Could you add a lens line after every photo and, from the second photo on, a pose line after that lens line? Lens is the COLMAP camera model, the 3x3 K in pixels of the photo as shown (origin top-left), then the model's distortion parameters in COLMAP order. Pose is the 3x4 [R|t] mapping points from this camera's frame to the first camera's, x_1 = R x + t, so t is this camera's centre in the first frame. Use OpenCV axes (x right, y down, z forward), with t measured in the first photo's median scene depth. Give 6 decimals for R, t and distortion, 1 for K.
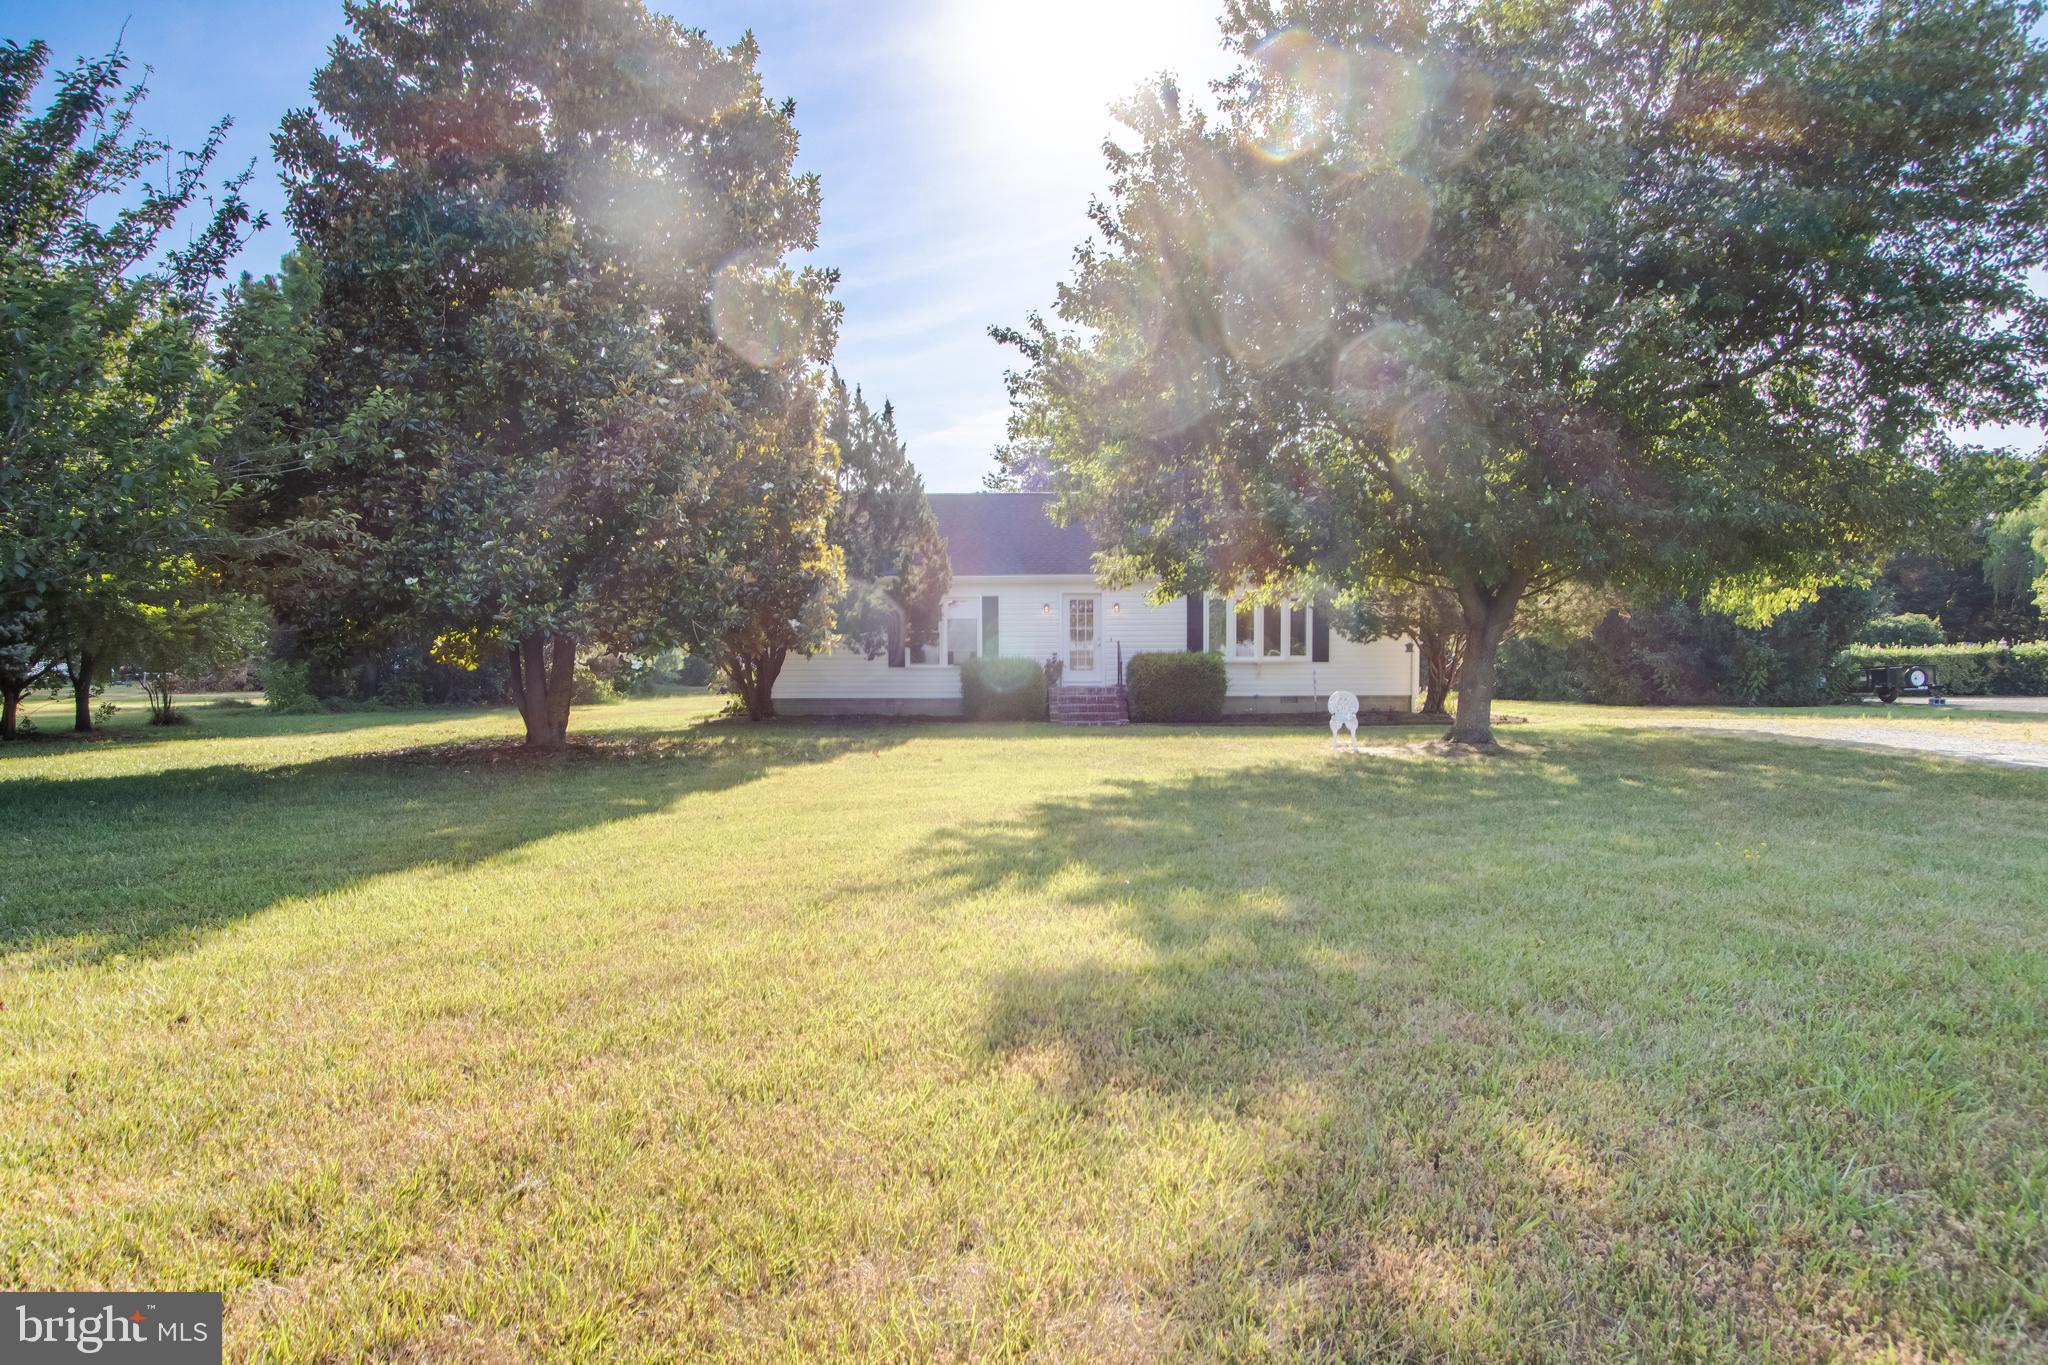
lens RADIAL K [[1315.0, 0, 996.7], [0, 1315.0, 678.3], [0, 0, 1]] dist [-0.006737, 0.000458]
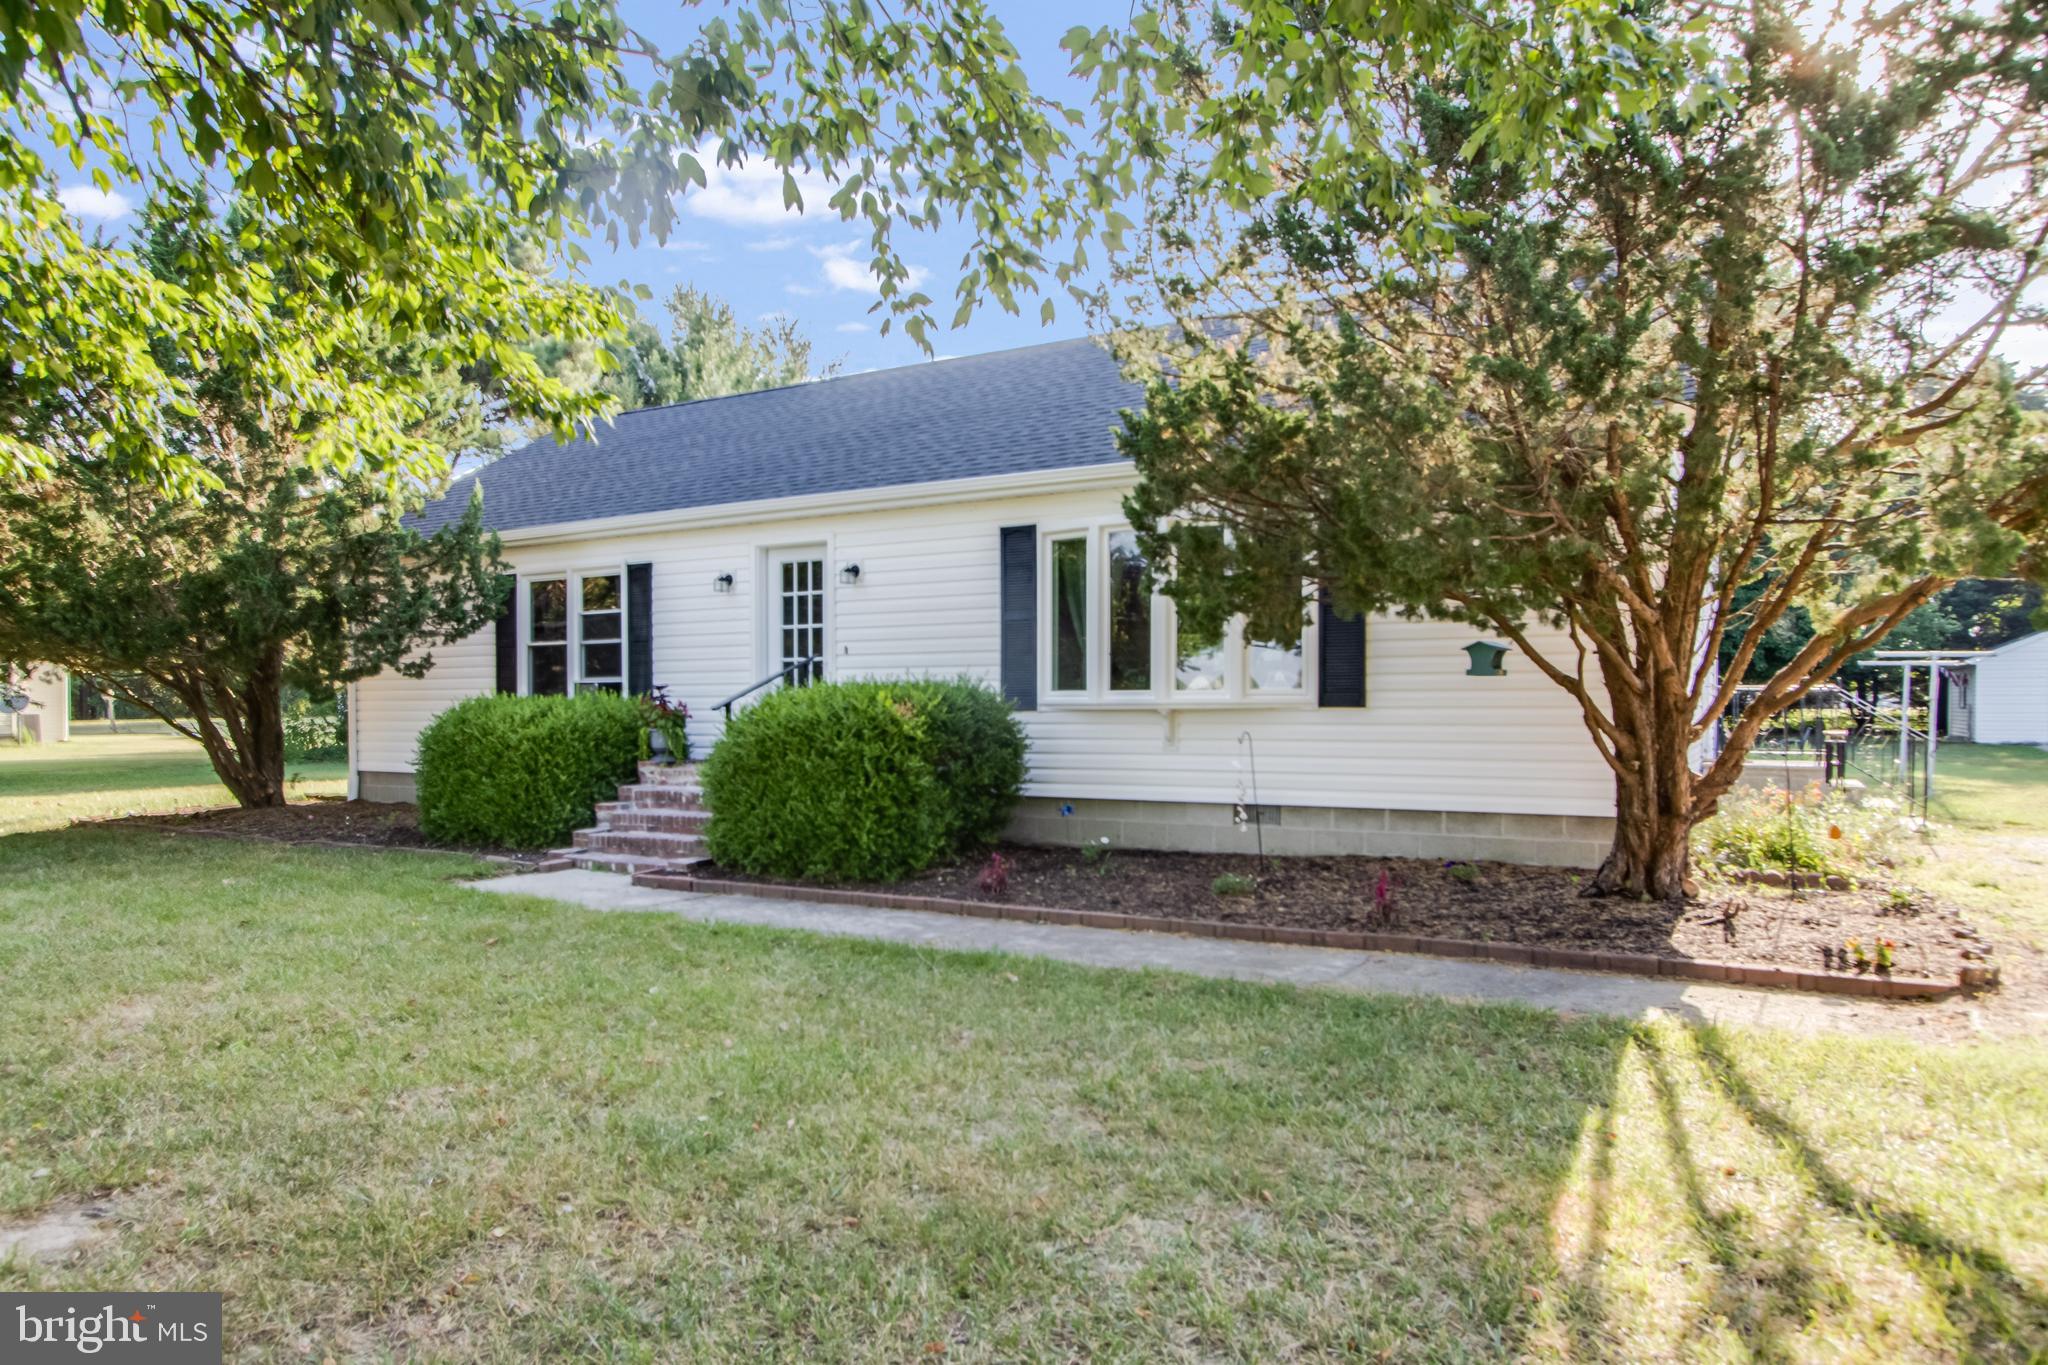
lens RADIAL K [[1286.9, 0, 1020.3], [0, 1286.9, 665.0], [0, 0, 1]] dist [-0.003290, 0.000404]
pose [[0.866556, -0.014184, -0.498878, 0.342463], [-0.002039, 0.999487, -0.031957, -0.012037], [0.499076, 0.028710, 0.866083, 0.681340]]
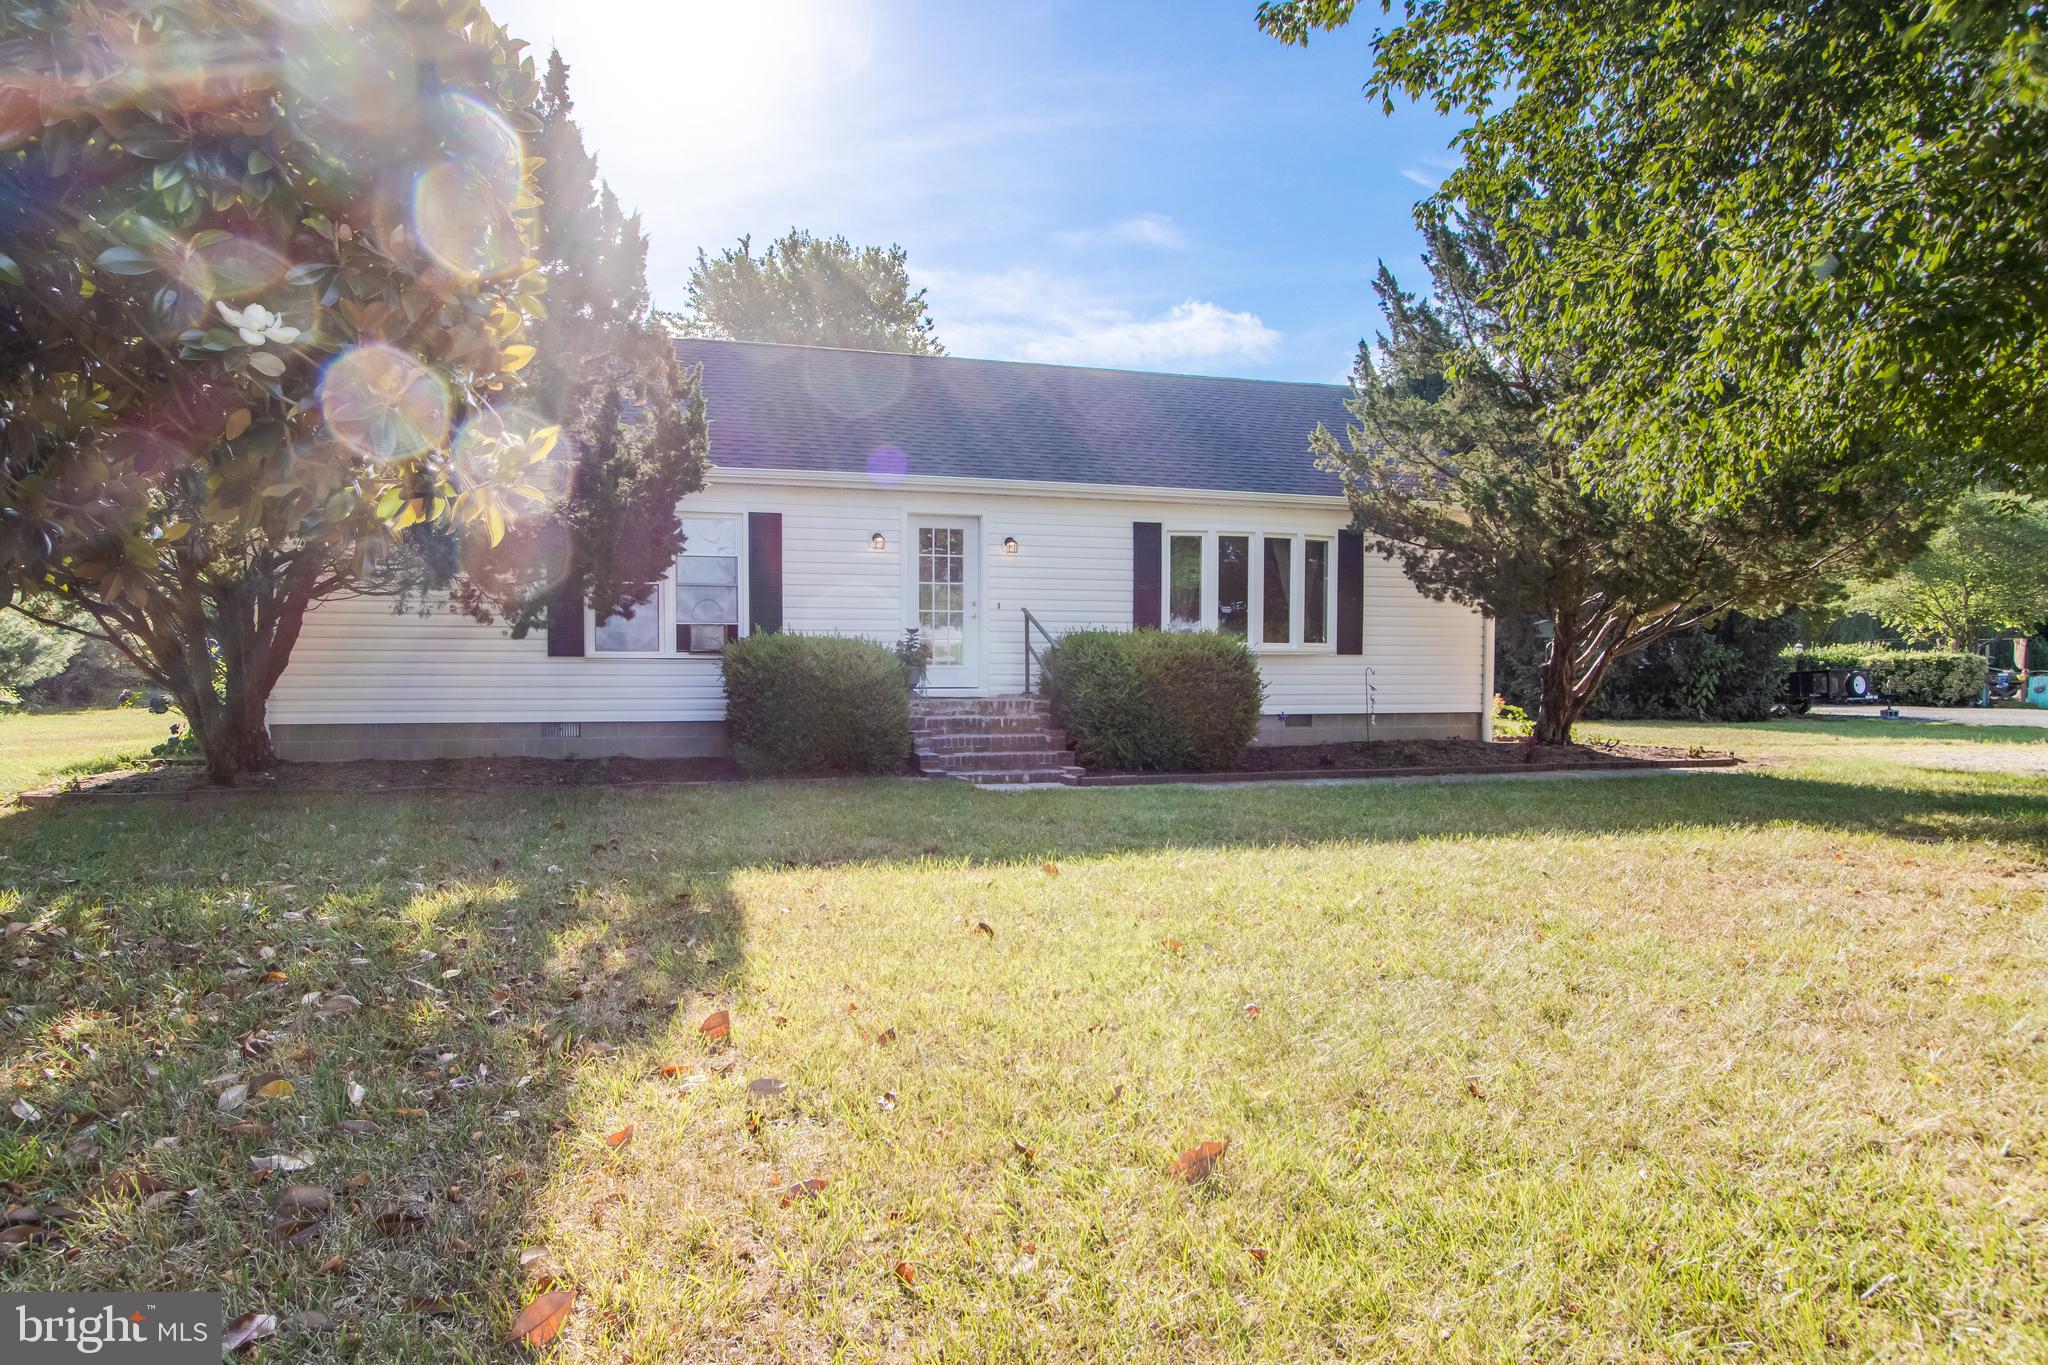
lens RADIAL K [[1315.0, 0, 996.7], [0, 1315.0, 678.3], [0, 0, 1]] dist [-0.006737, 0.000458]
pose [[0.951441, 0.004253, 0.307801, -0.074223], [-0.003904, 0.999991, -0.001748, -0.000168], [-0.307806, 0.000461, 0.951449, 0.512945]]
